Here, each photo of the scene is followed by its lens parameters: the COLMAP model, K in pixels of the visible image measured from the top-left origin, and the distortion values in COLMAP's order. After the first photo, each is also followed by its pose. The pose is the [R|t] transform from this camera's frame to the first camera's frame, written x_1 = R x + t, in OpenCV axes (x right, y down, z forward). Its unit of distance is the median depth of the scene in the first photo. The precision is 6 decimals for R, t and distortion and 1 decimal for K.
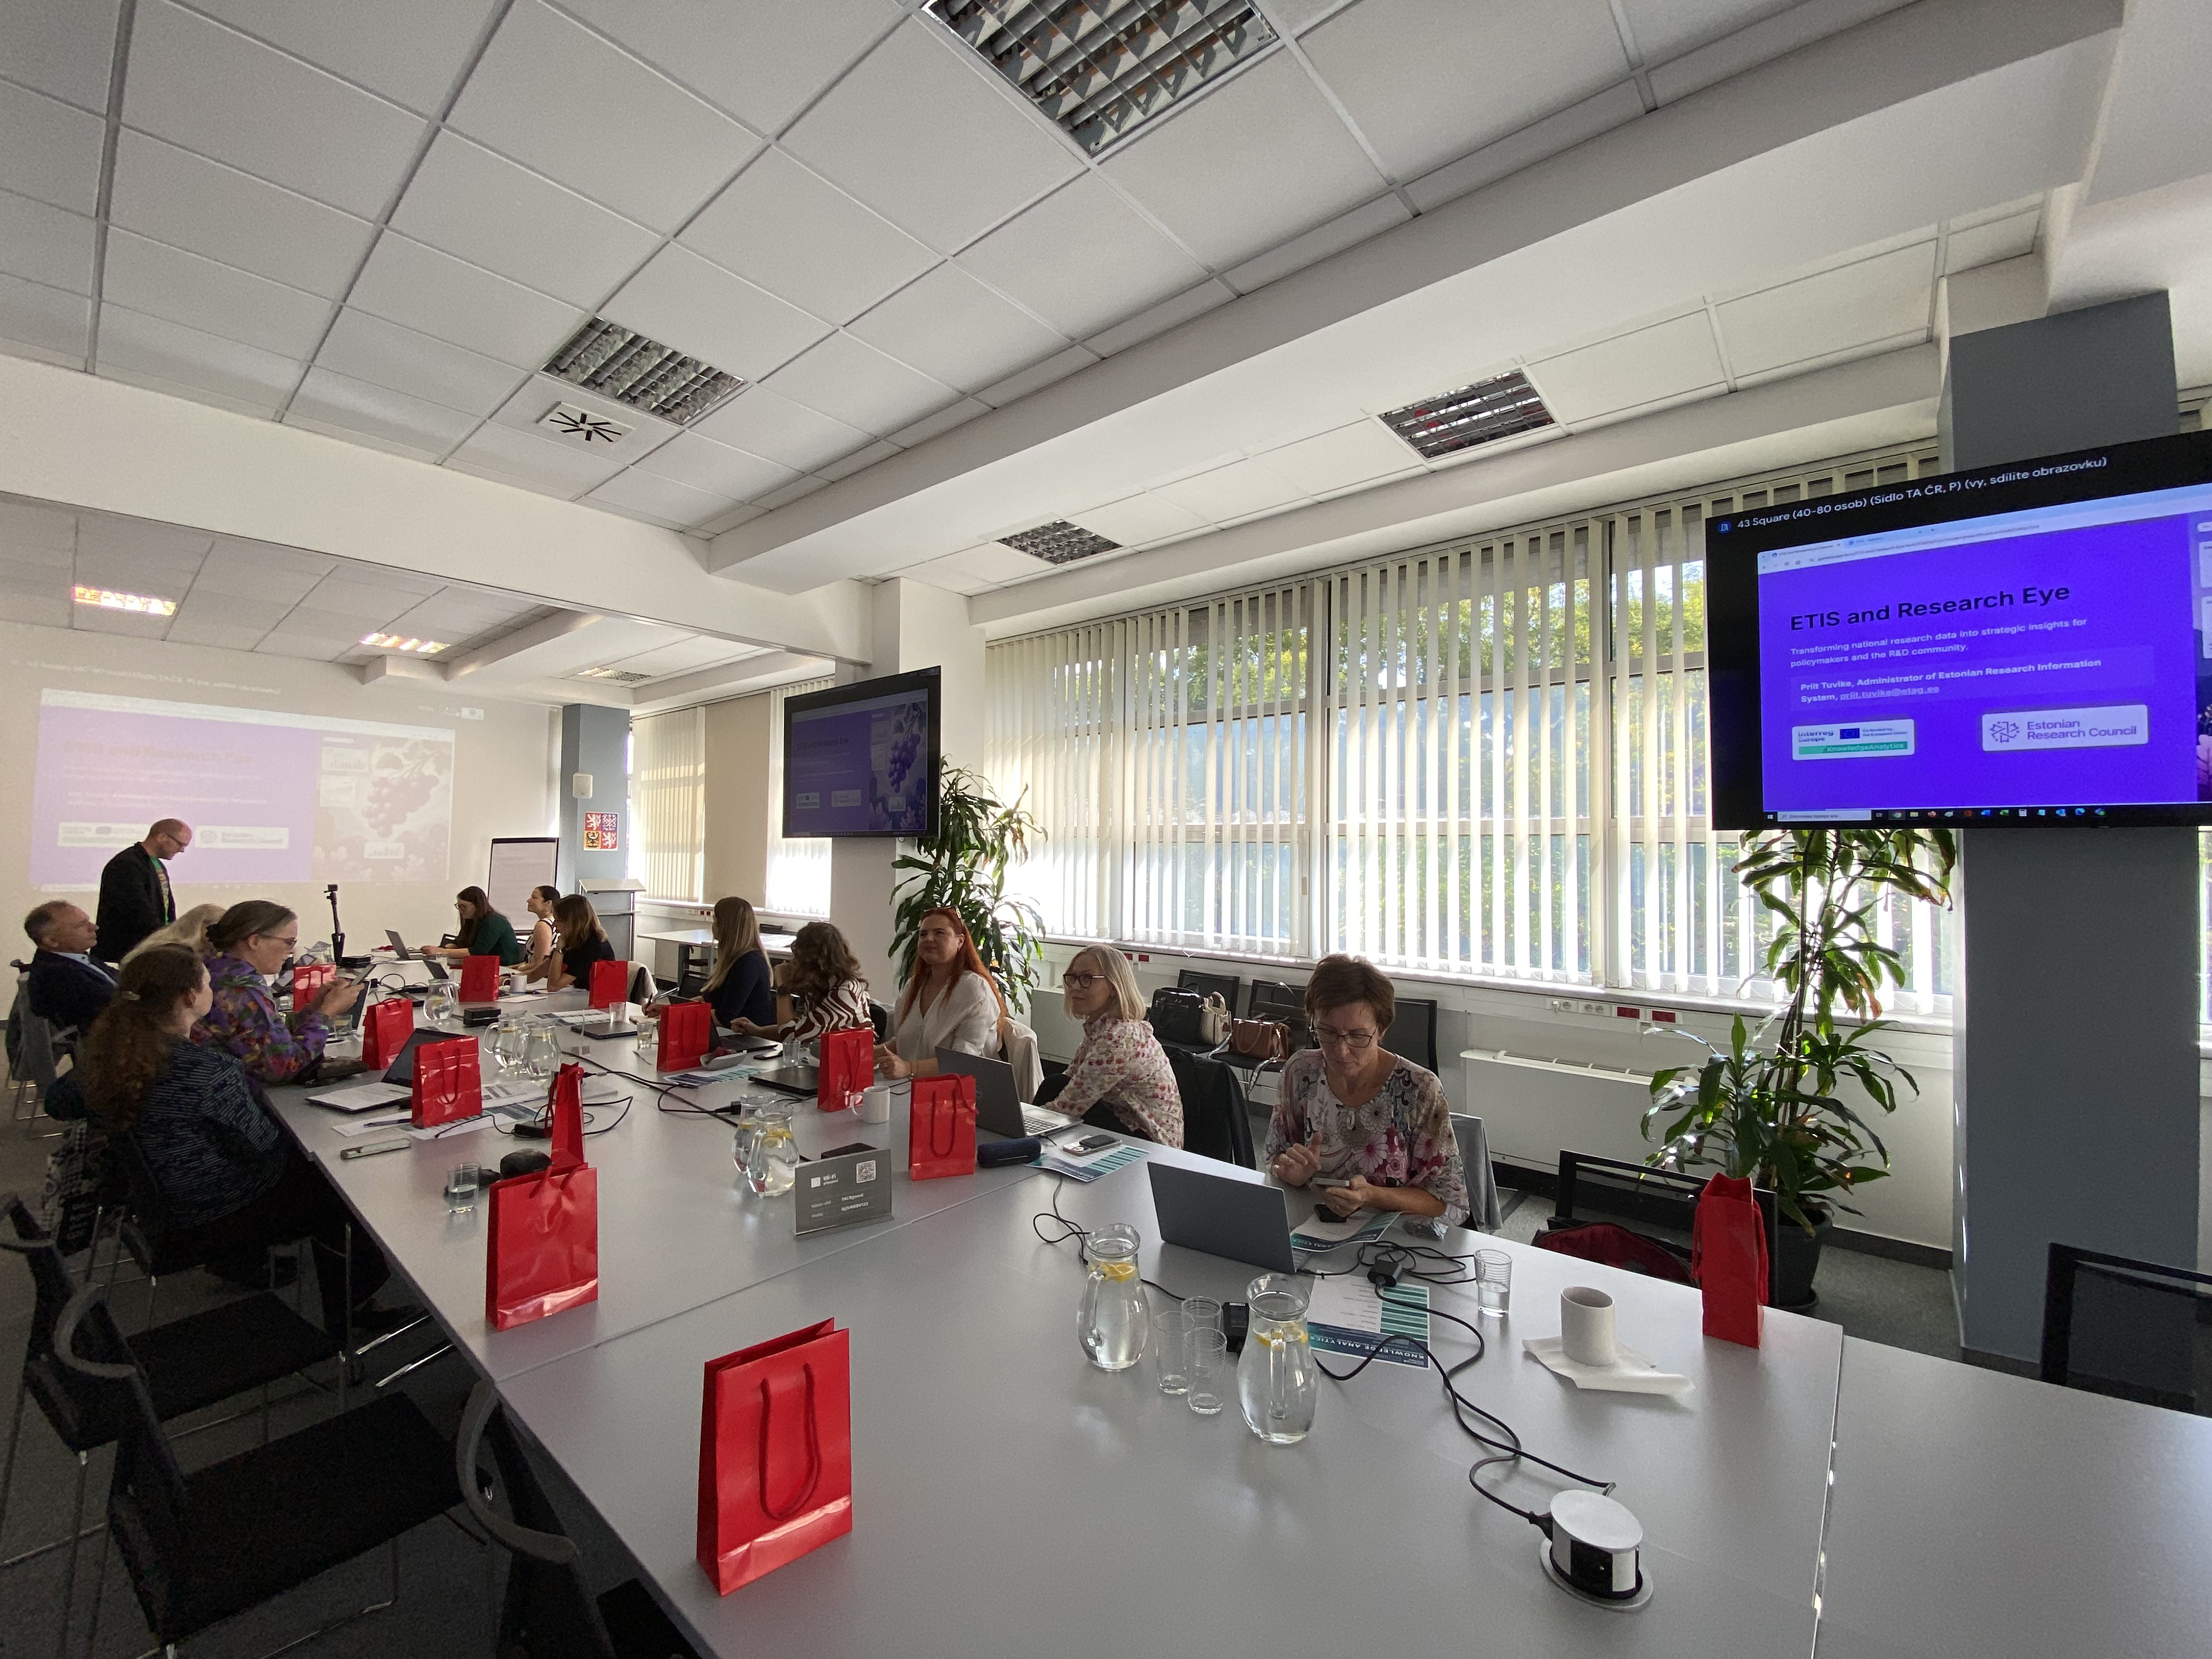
lens RADIAL K [[896.5, 0, 1125.8], [0, 896.5, 826.1], [0, 0, 1]] dist [-0.004229, -0.002252]
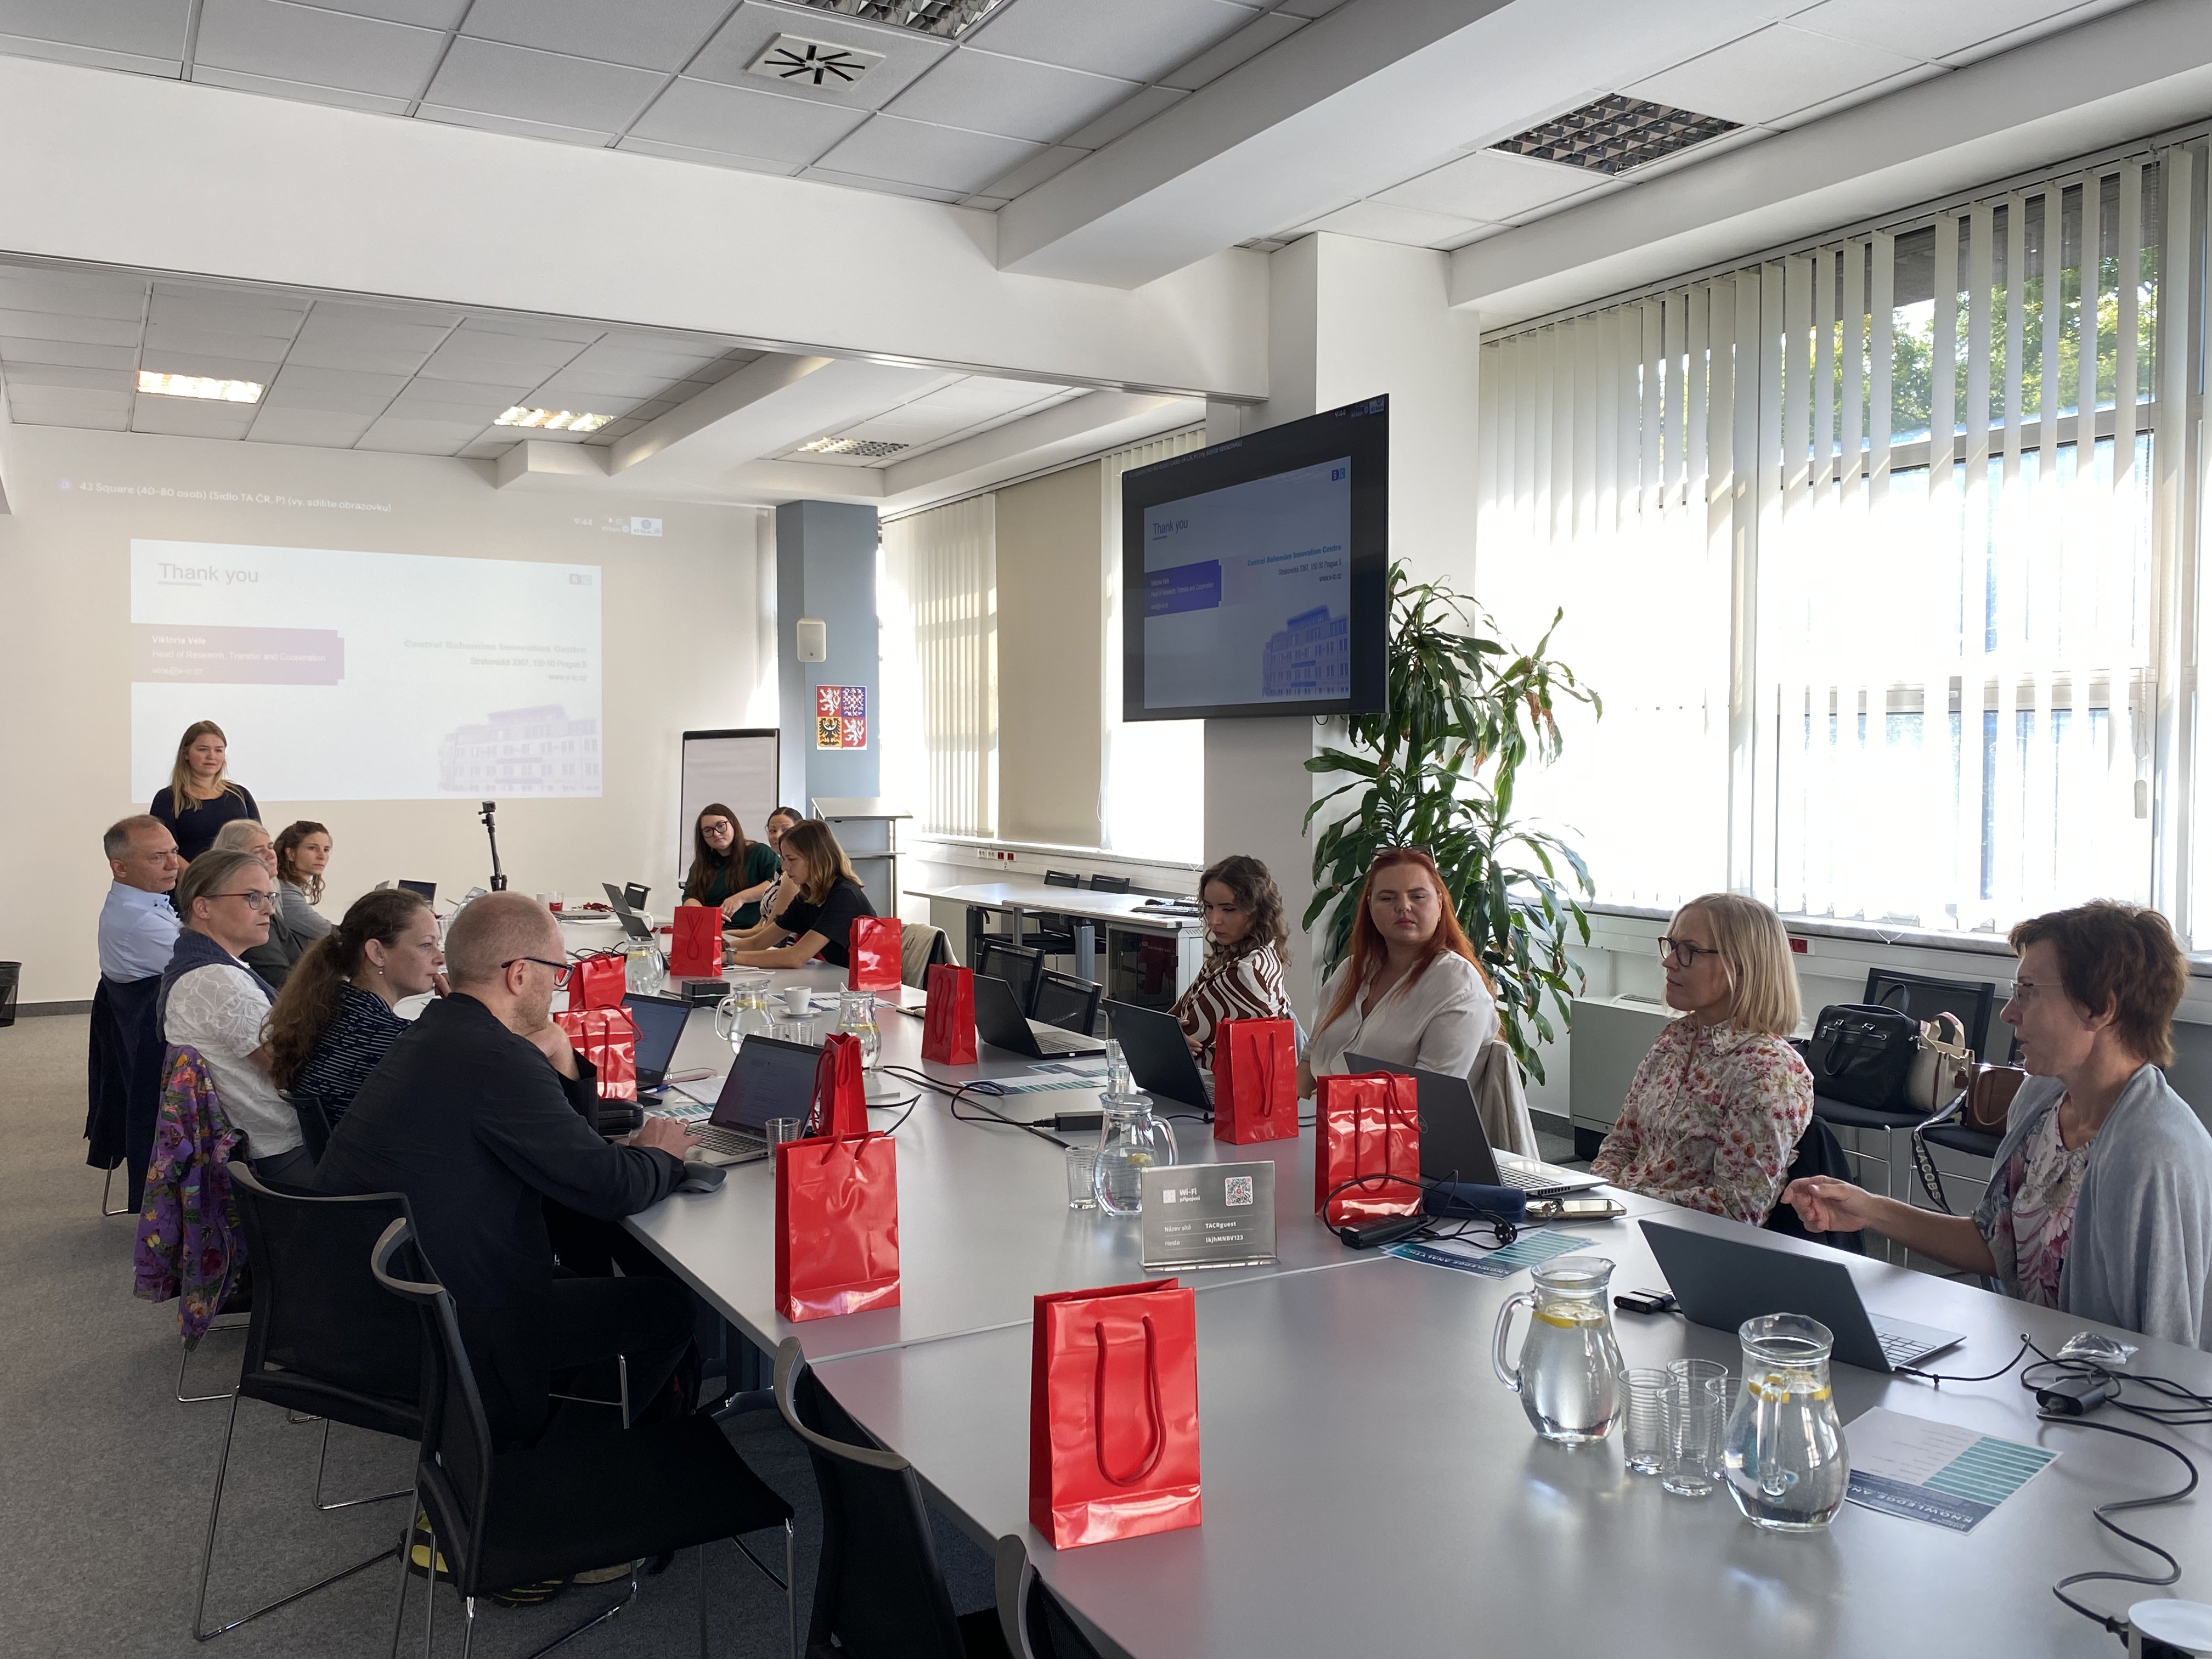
lens RADIAL K [[1823.9, 0, 1107.3], [0, 1823.9, 839.6], [0, 0, 1]] dist [0.034072, -0.039084]
pose [[0.929184, 0.007470, -0.369542, 0.043183], [0.020629, 0.997189, 0.072026, 0.005618], [0.369041, -0.074549, 0.926418, -0.102184]]
